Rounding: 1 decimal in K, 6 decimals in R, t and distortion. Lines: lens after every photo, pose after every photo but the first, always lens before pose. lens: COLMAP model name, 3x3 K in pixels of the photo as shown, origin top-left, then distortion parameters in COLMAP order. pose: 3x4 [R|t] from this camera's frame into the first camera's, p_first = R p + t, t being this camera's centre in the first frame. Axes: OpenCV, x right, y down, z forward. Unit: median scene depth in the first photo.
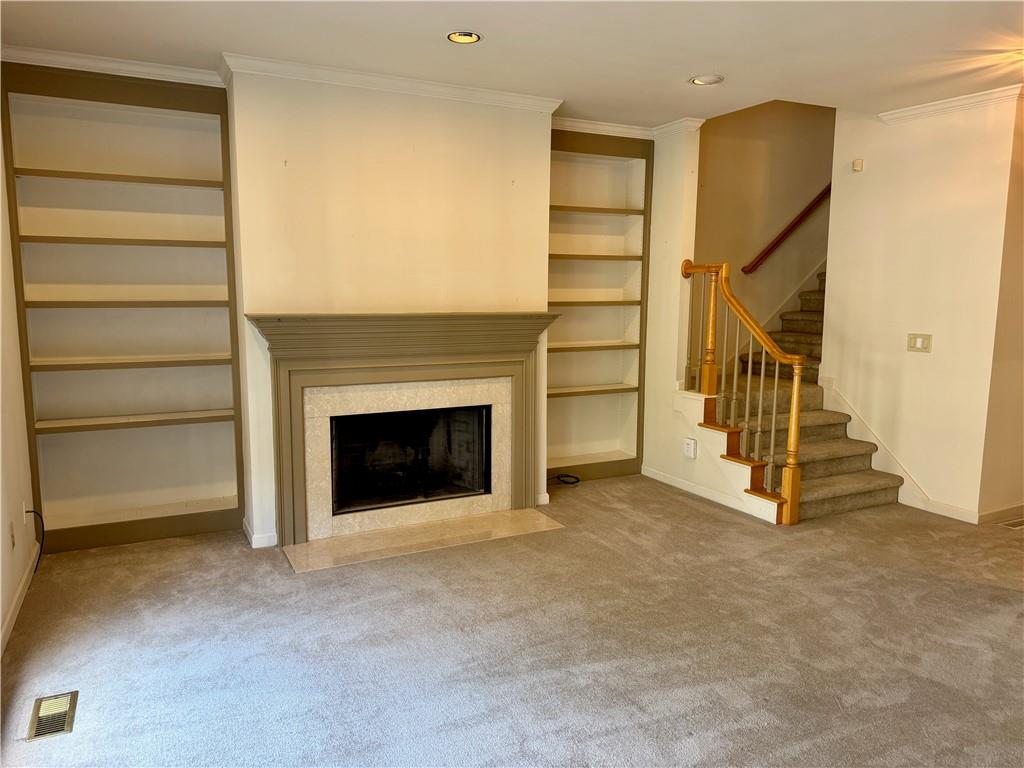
lens RADIAL K [[709.7, 0, 512.0], [0, 709.7, 384.0], [0, 0, 1]] dist [0.101374, -0.150947]
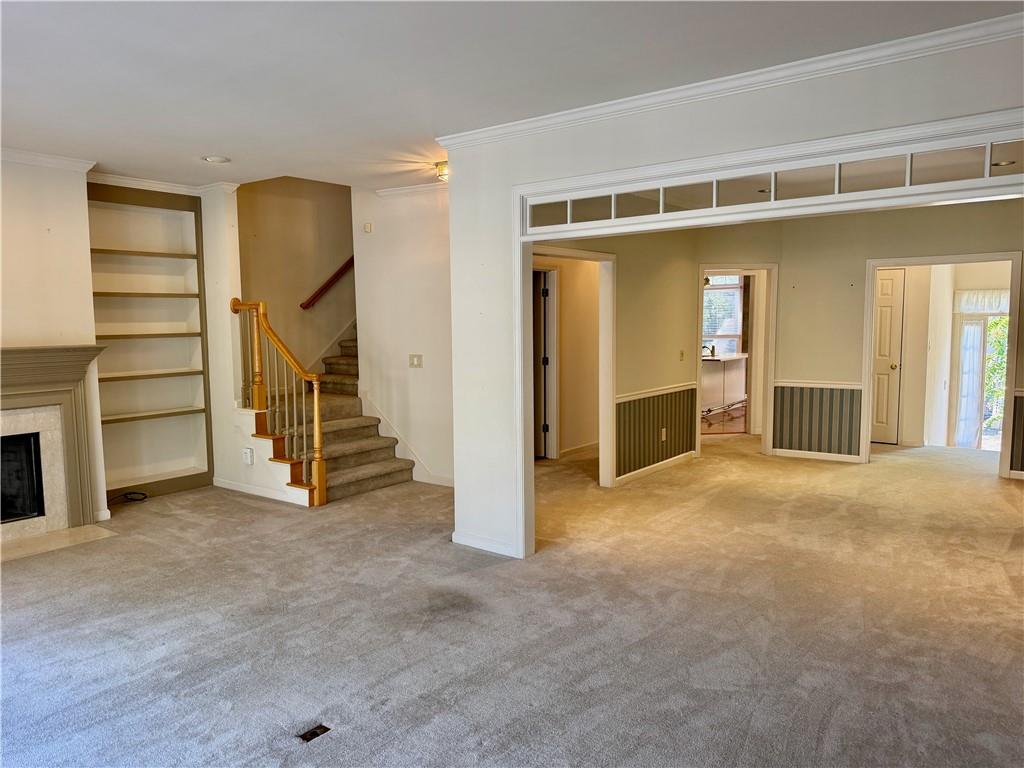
lens RADIAL K [[709.7, 0, 512.0], [0, 709.7, 384.0], [0, 0, 1]] dist [0.101374, -0.150947]
pose [[0.896338, -0.052313, 0.440274, 0.134982], [0.069596, 0.997306, -0.023188, 0.031026], [-0.437875, 0.051425, 0.897564, -0.292596]]
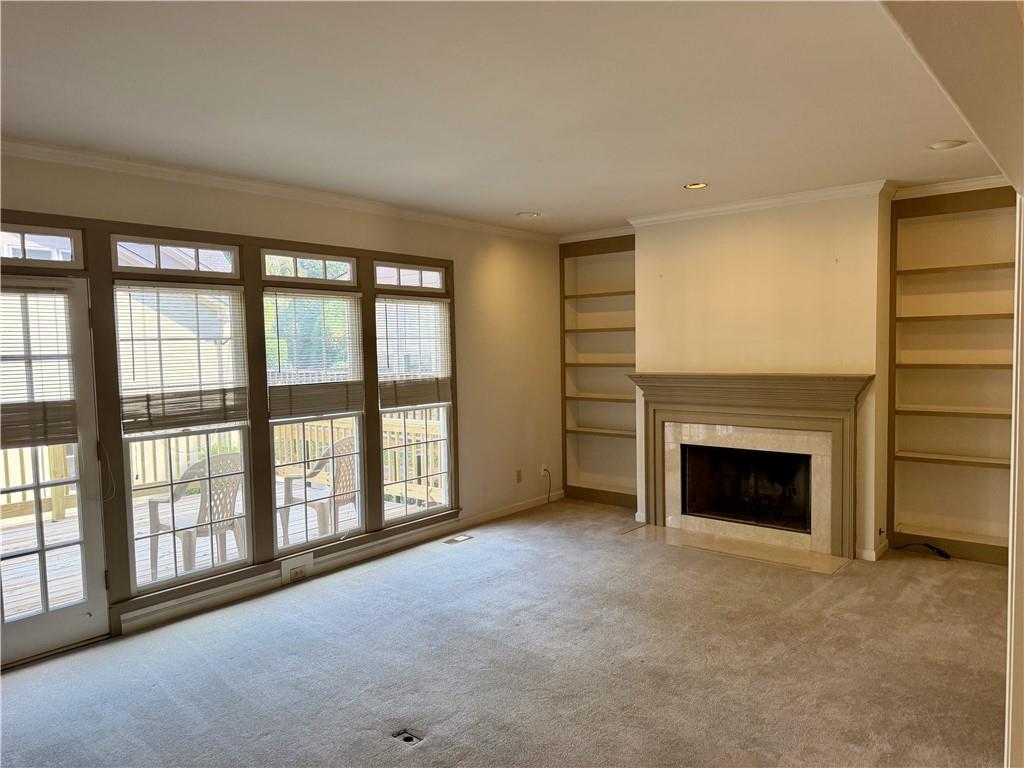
lens RADIAL K [[709.7, 0, 512.0], [0, 709.7, 384.0], [0, 0, 1]] dist [0.101374, -0.150947]
pose [[0.398655, 0.038648, -0.916286, 0.825114], [-0.096435, 0.995339, 0.000026, -0.037354], [0.912017, 0.088352, 0.400524, 0.090646]]
